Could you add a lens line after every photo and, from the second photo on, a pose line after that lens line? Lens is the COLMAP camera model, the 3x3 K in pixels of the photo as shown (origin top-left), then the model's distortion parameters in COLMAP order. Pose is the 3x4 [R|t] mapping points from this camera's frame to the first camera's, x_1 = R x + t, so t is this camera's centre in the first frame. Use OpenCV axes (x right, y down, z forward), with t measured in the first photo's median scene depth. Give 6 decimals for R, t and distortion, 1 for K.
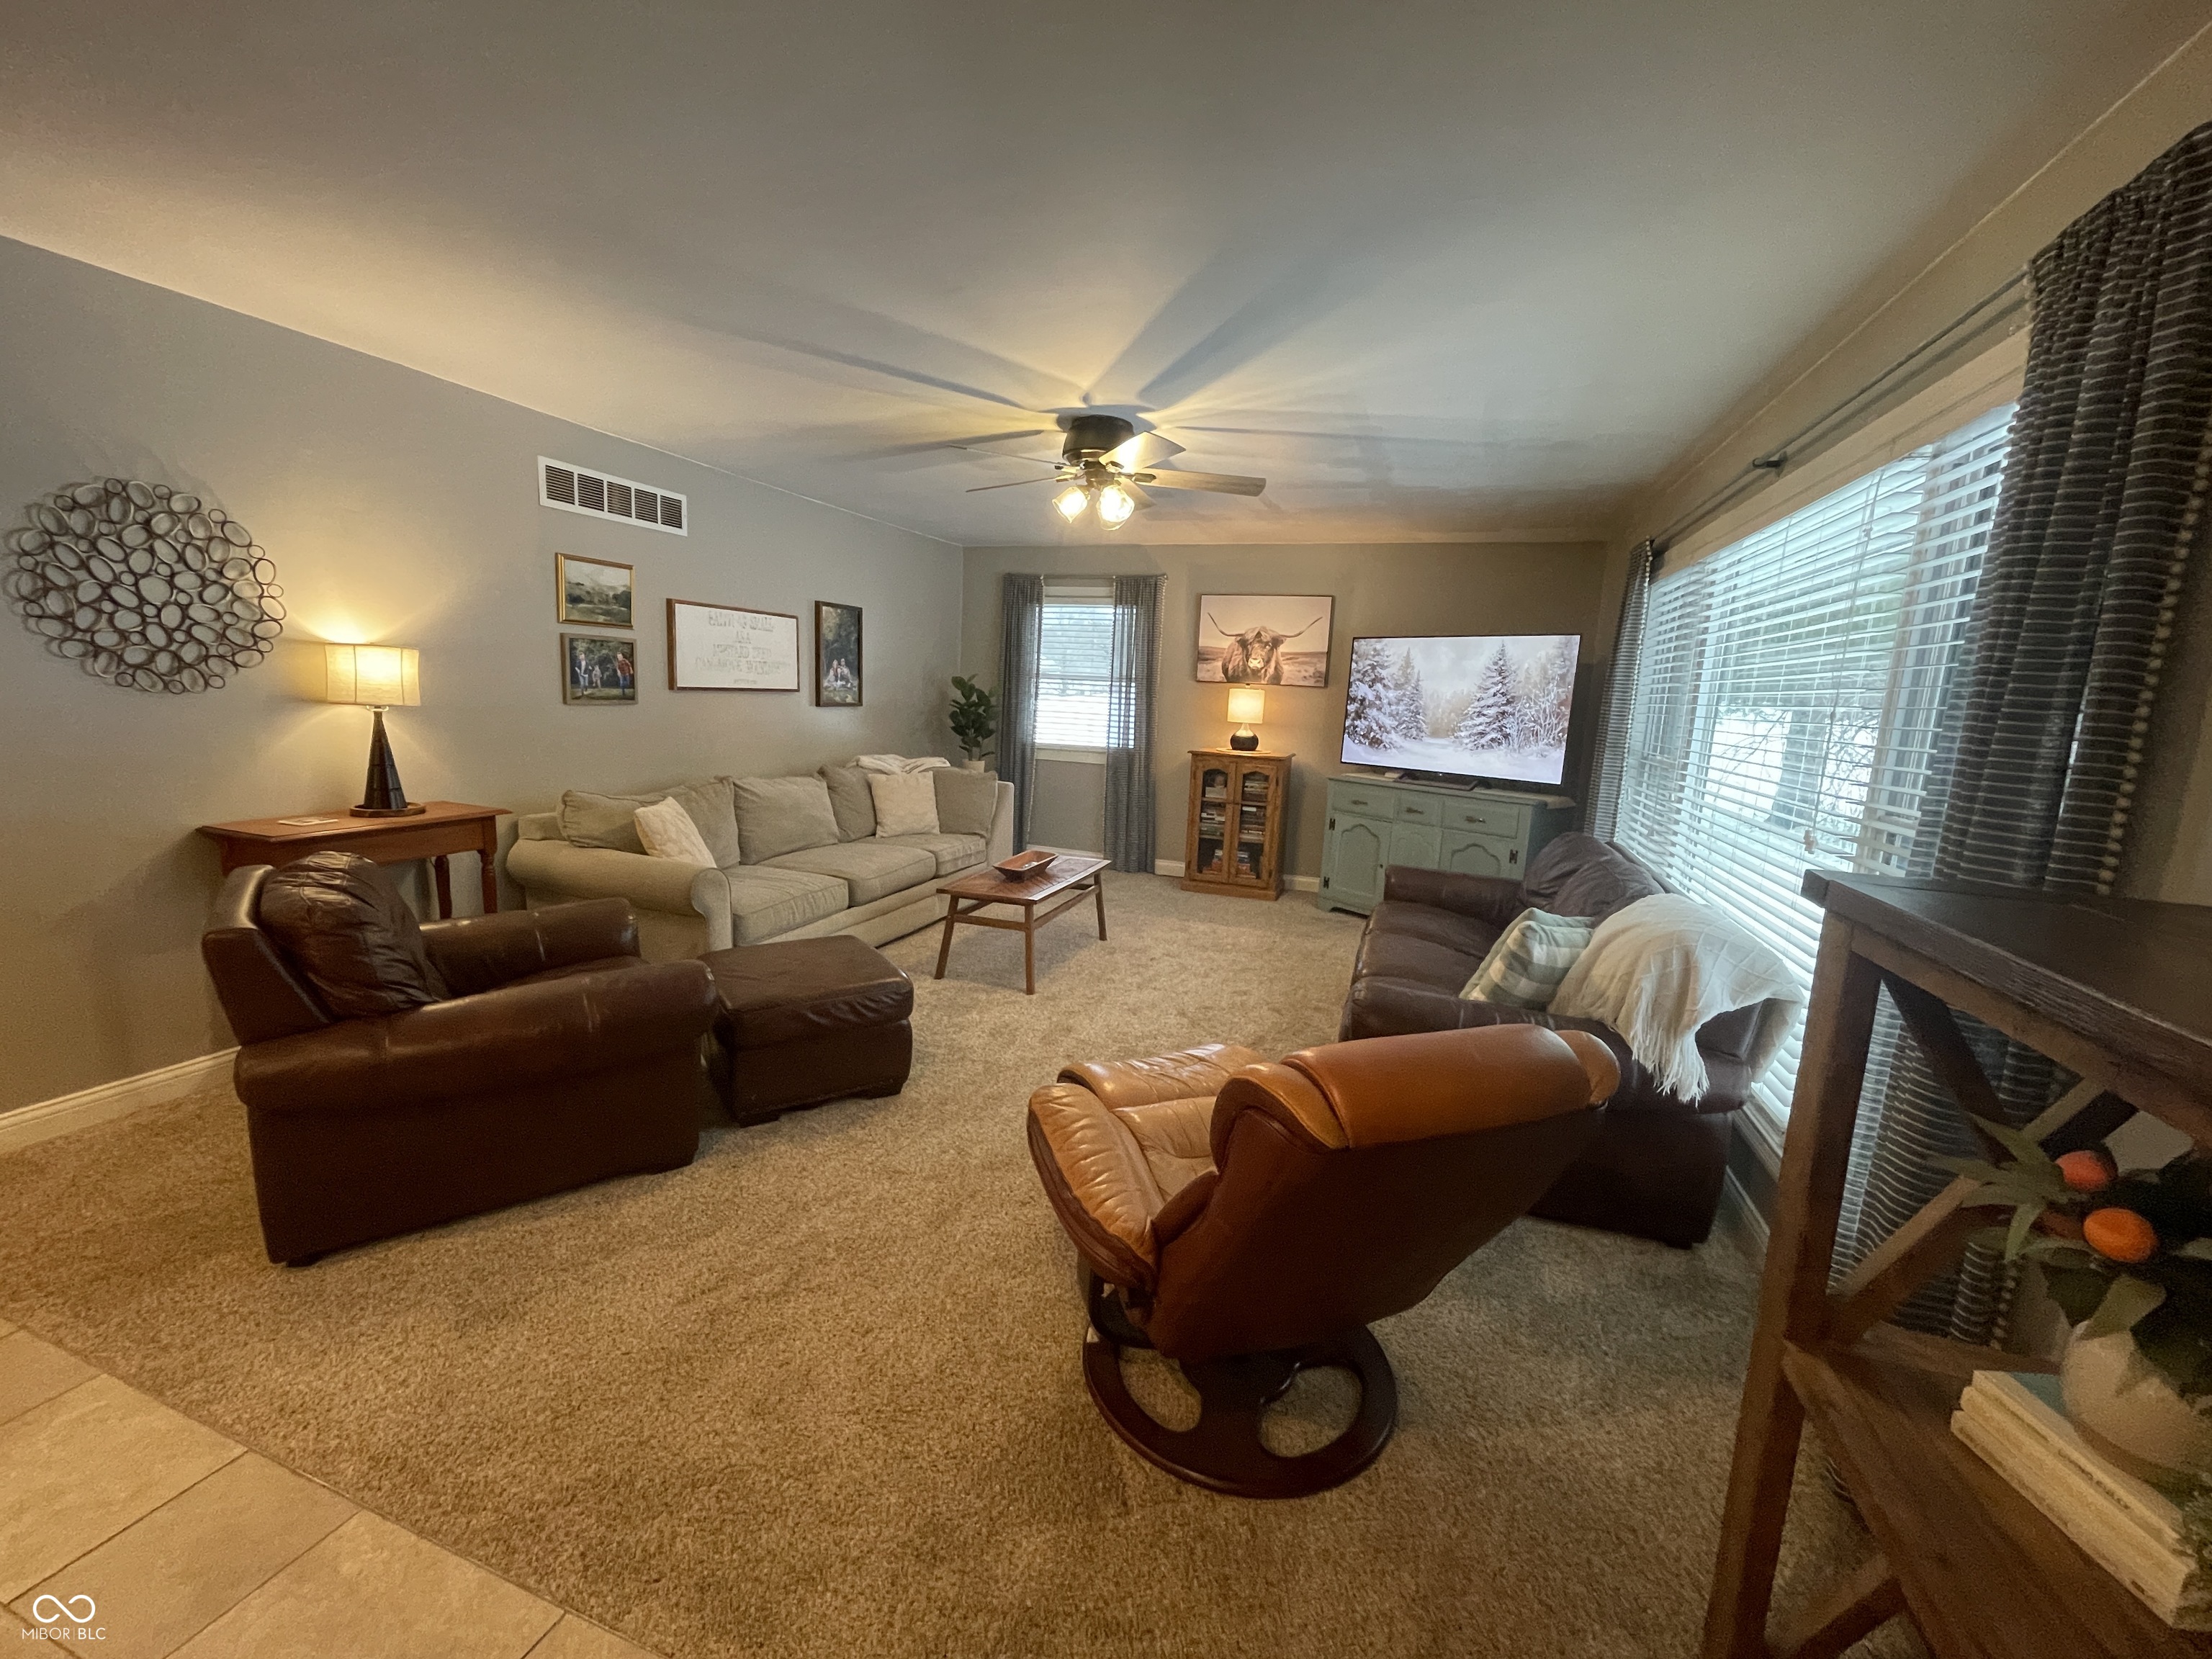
lens RADIAL K [[898.5, 0, 1101.2], [0, 898.5, 829.9], [0, 0, 1]] dist [0.000940, -0.000091]
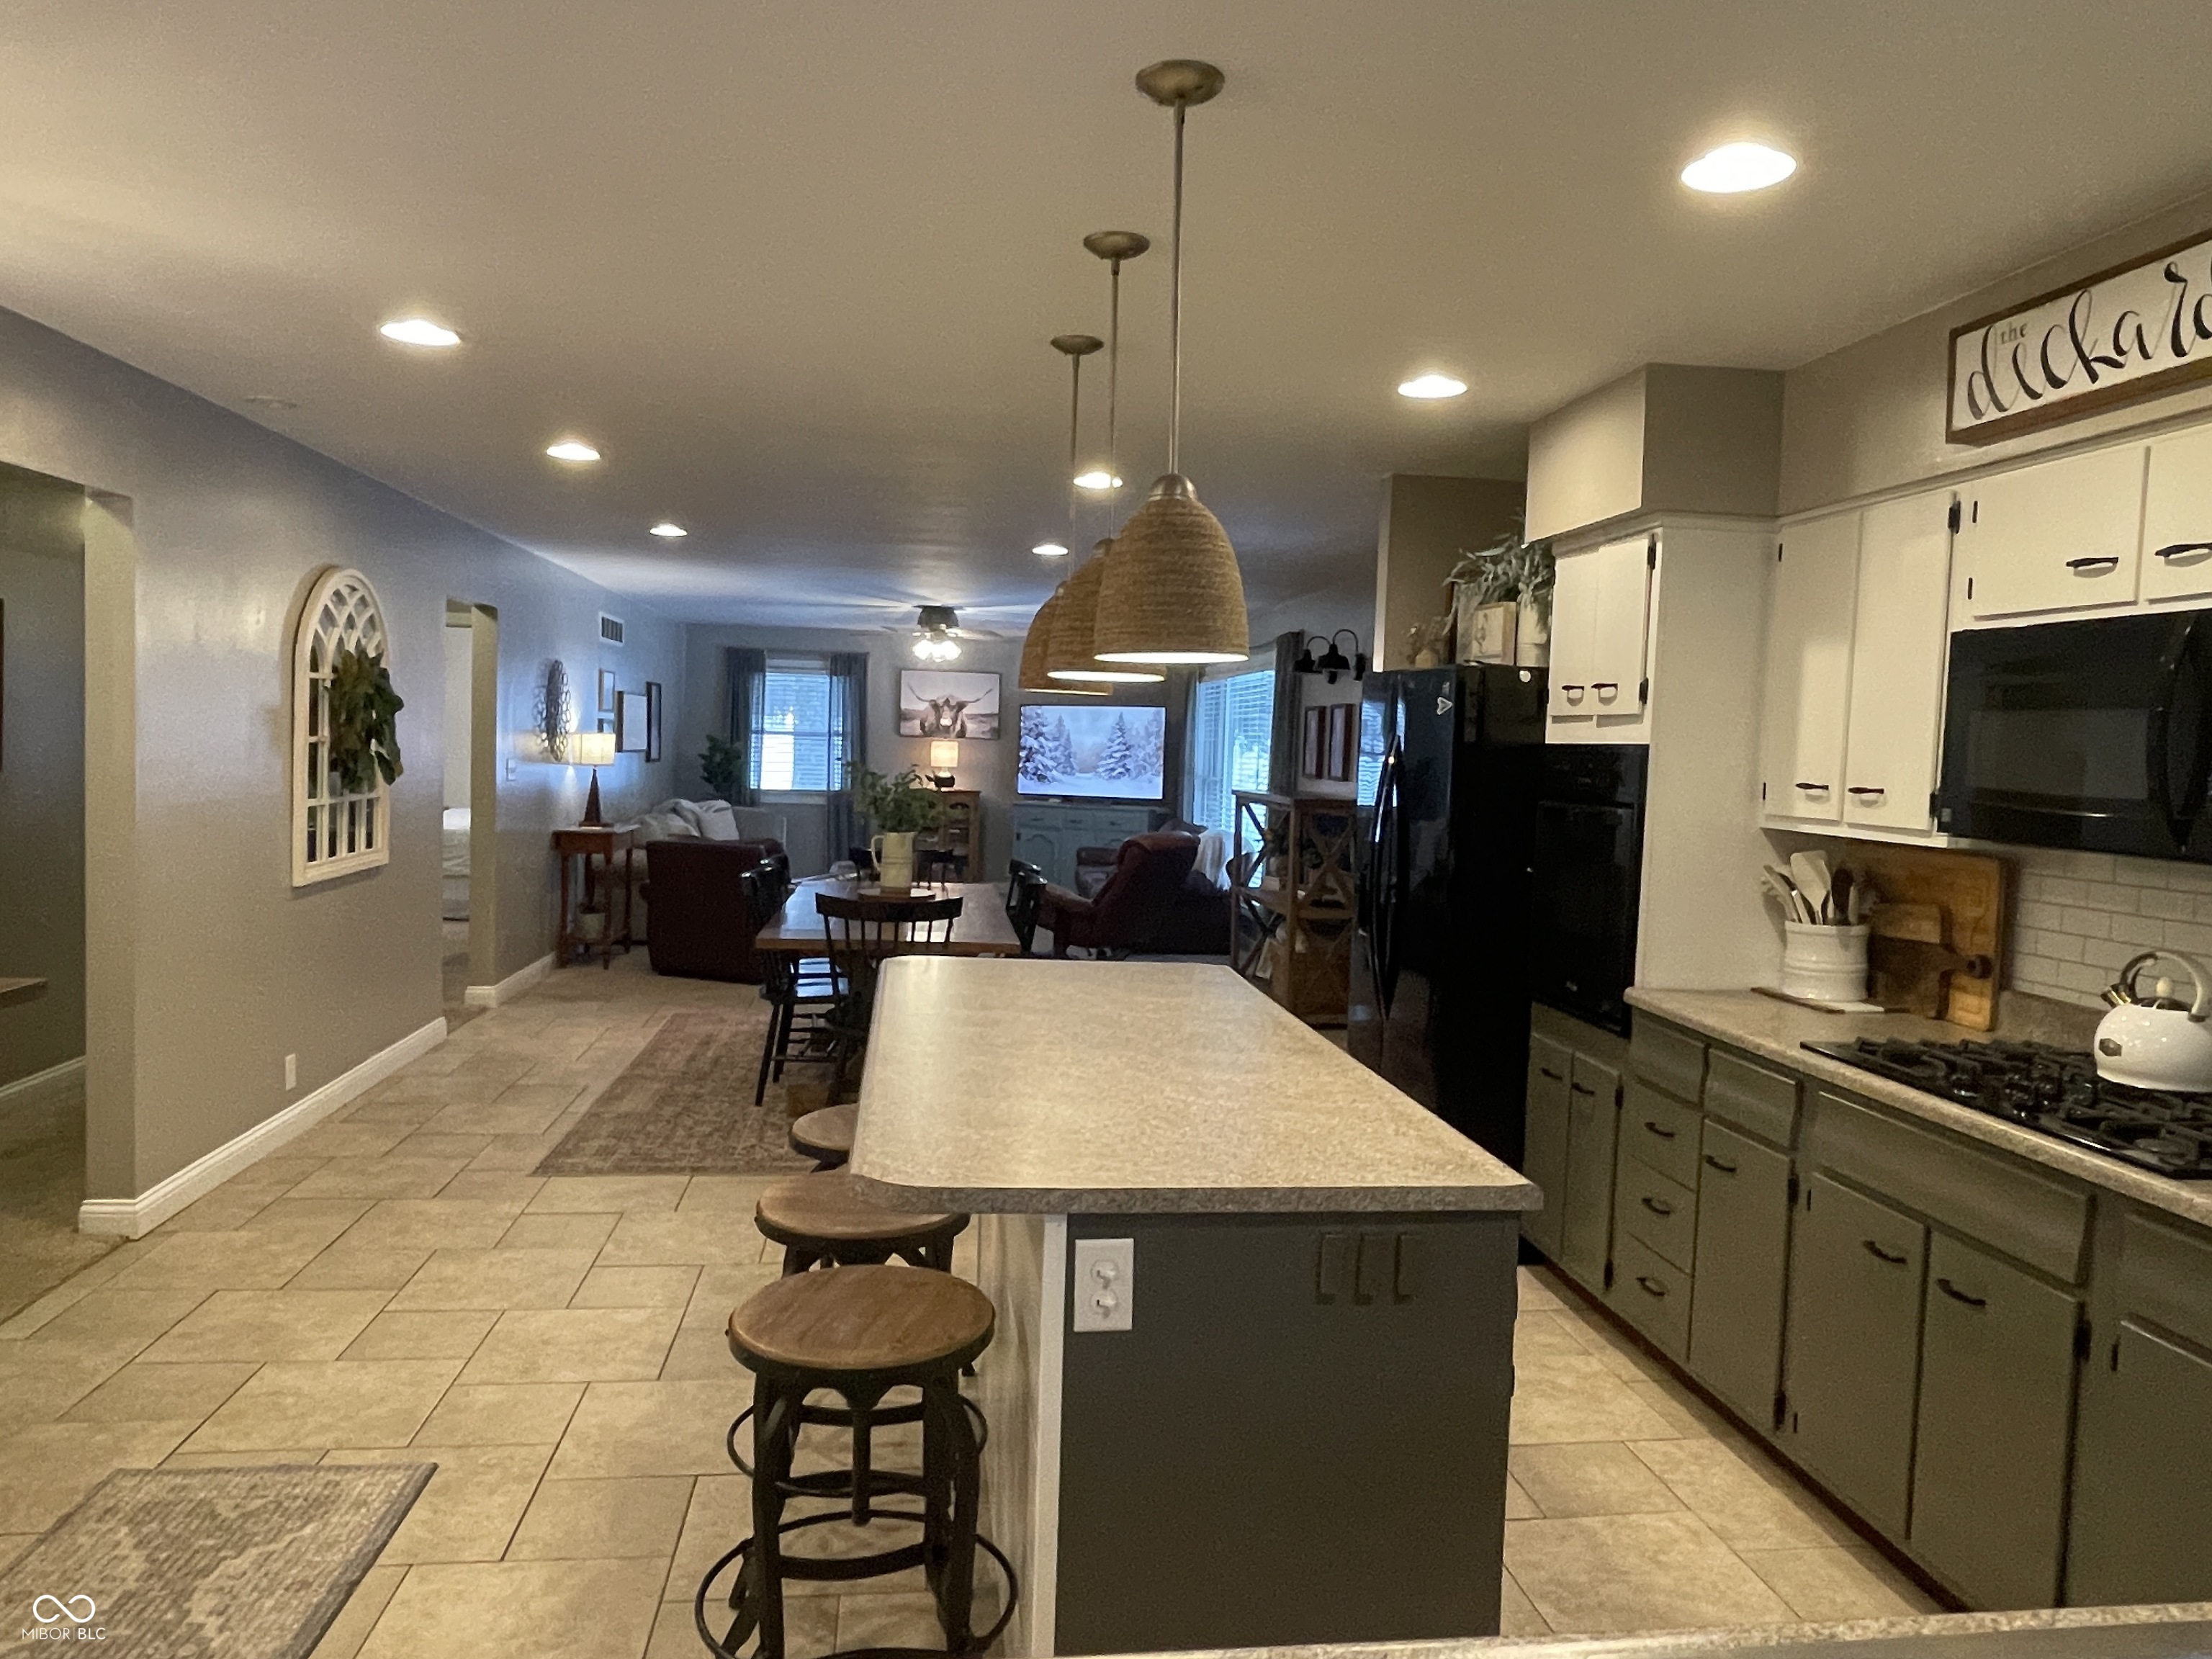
lens RADIAL K [[1496.1, 0, 1119.3], [0, 1496.1, 833.9], [0, 0, 1]] dist [0.001623, -0.018850]
pose [[0.886738, -0.045548, 0.460023, -0.728977], [0.081192, 0.995010, -0.057987, 0.148312], [-0.455086, 0.088769, 0.886012, -1.229093]]
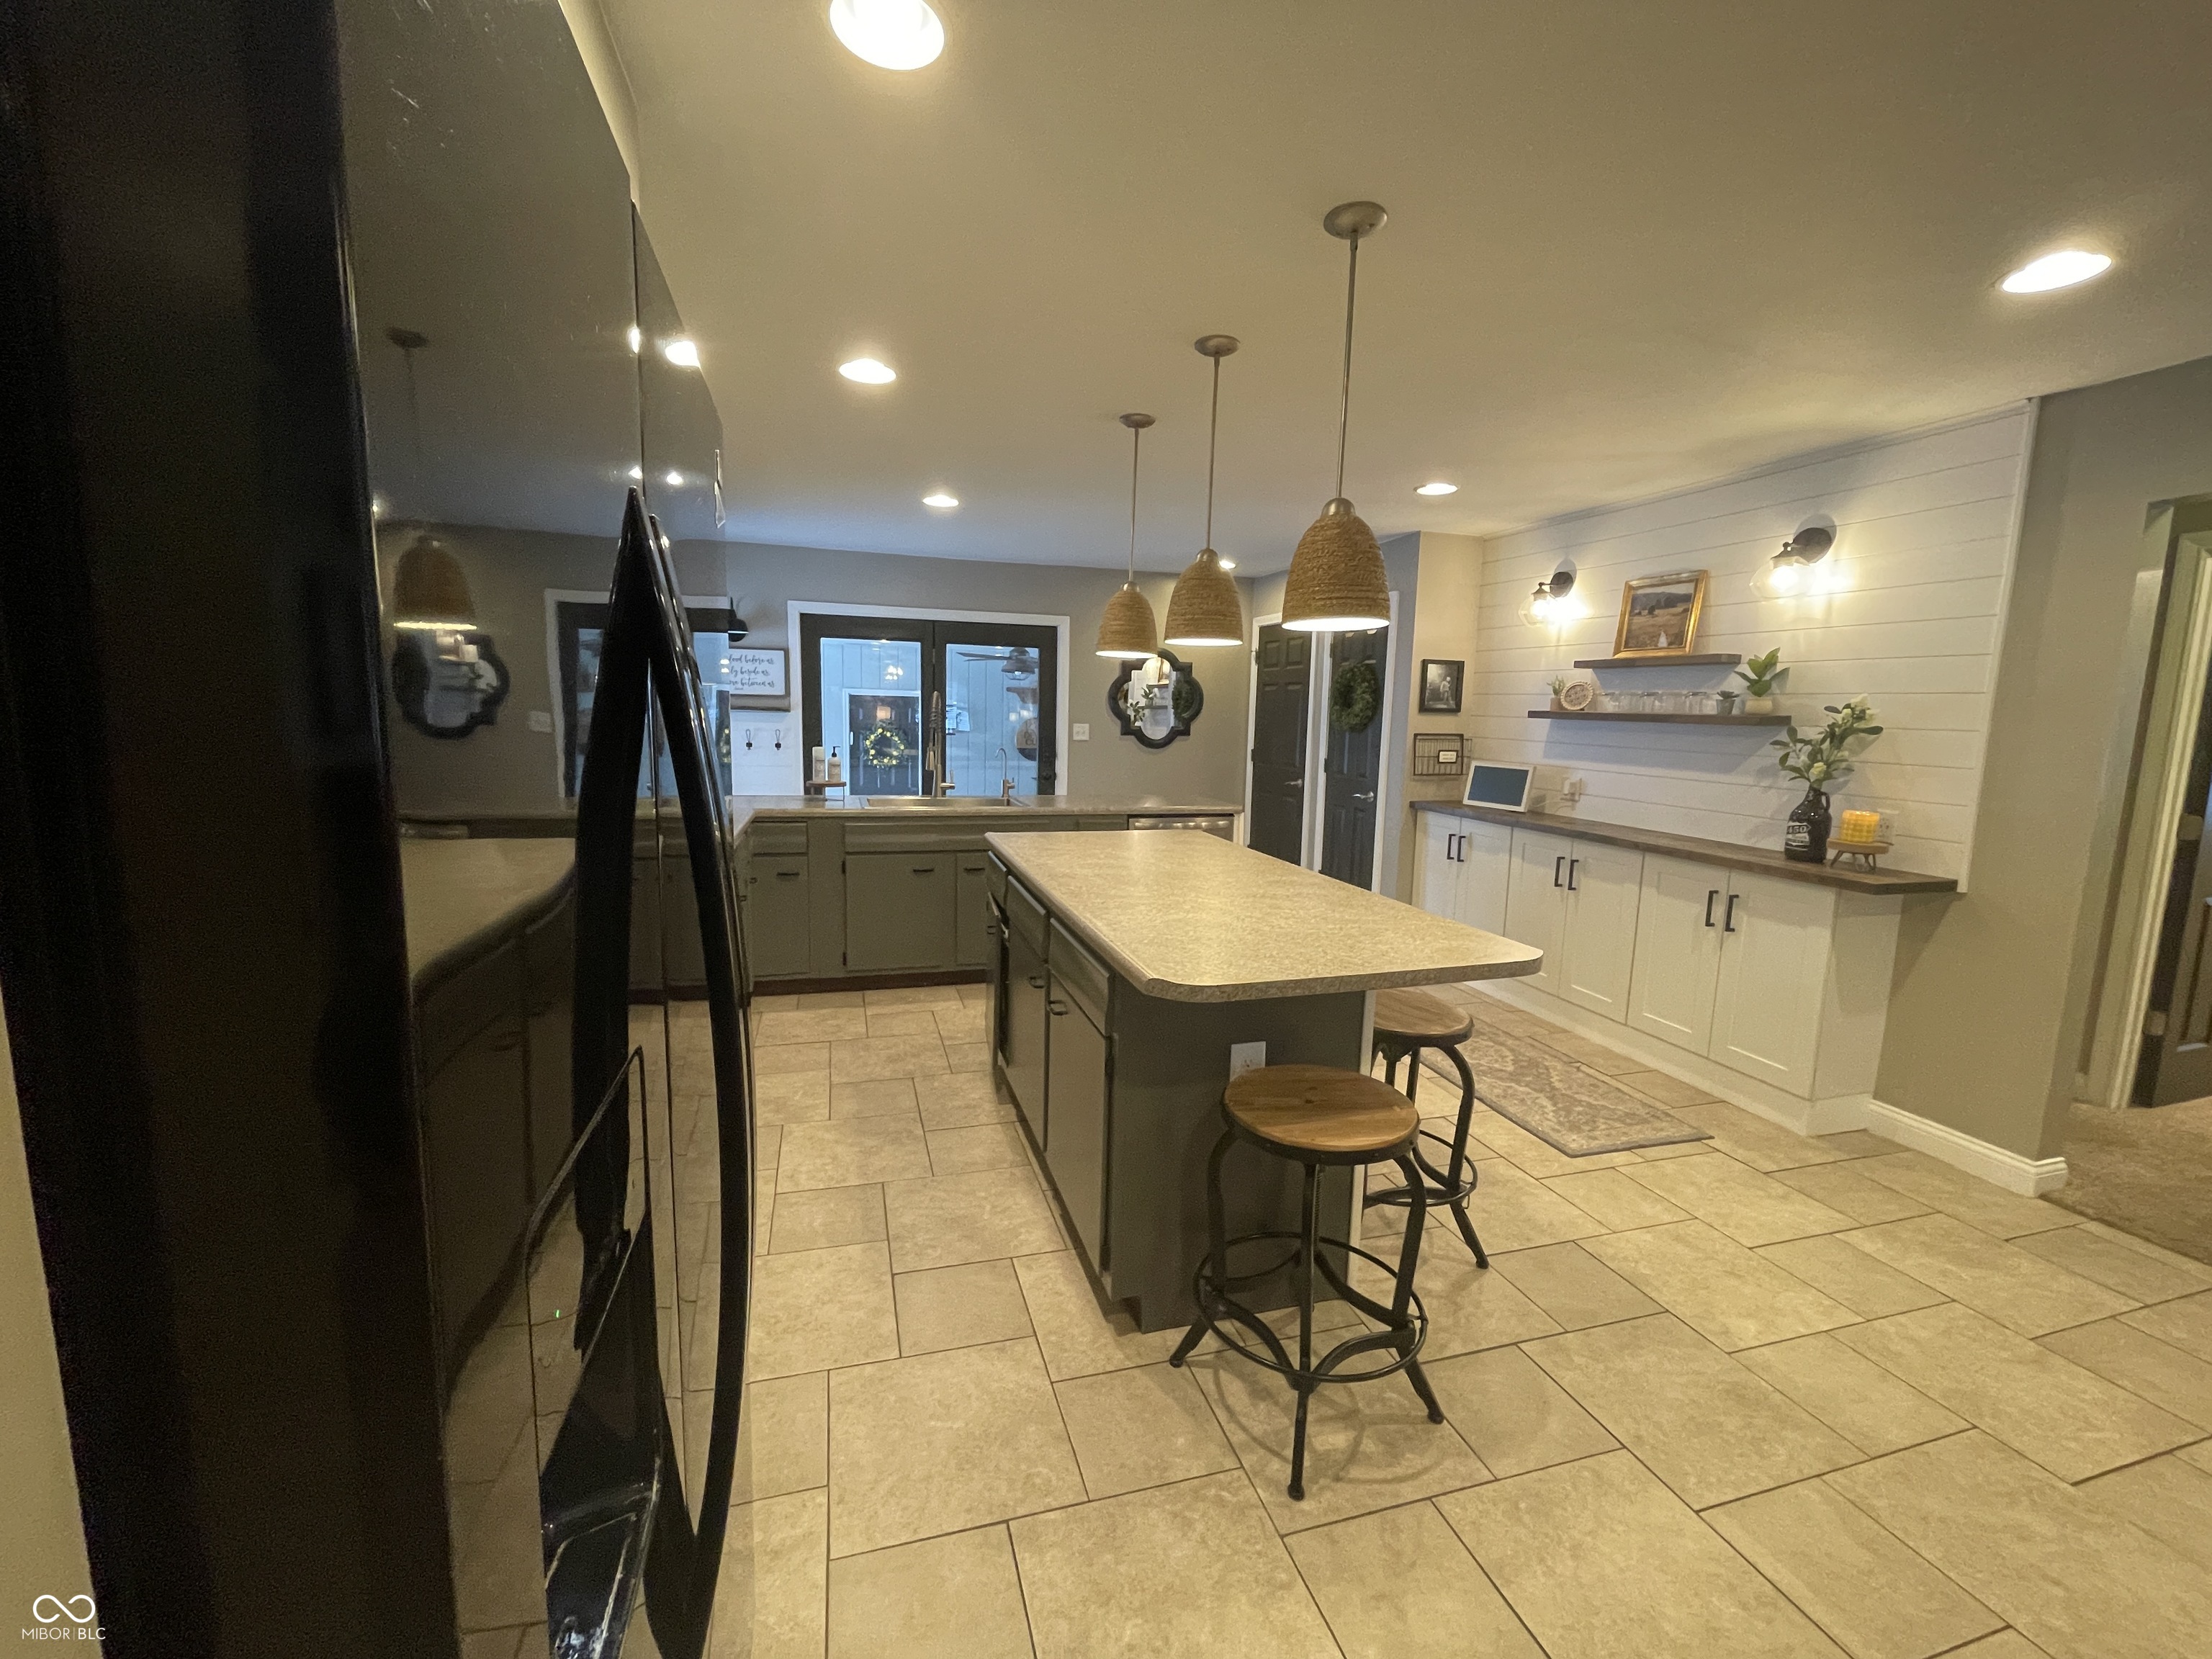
lens RADIAL K [[900.3, 0, 1098.4], [0, 900.3, 830.0], [0, 0, 1]] dist [-0.002385, -0.000524]
pose [[-0.806935, 0.012323, -0.590512, -0.156458], [-0.153560, 0.961024, 0.229895, 0.056431], [0.570329, 0.276190, -0.773592, -0.395641]]
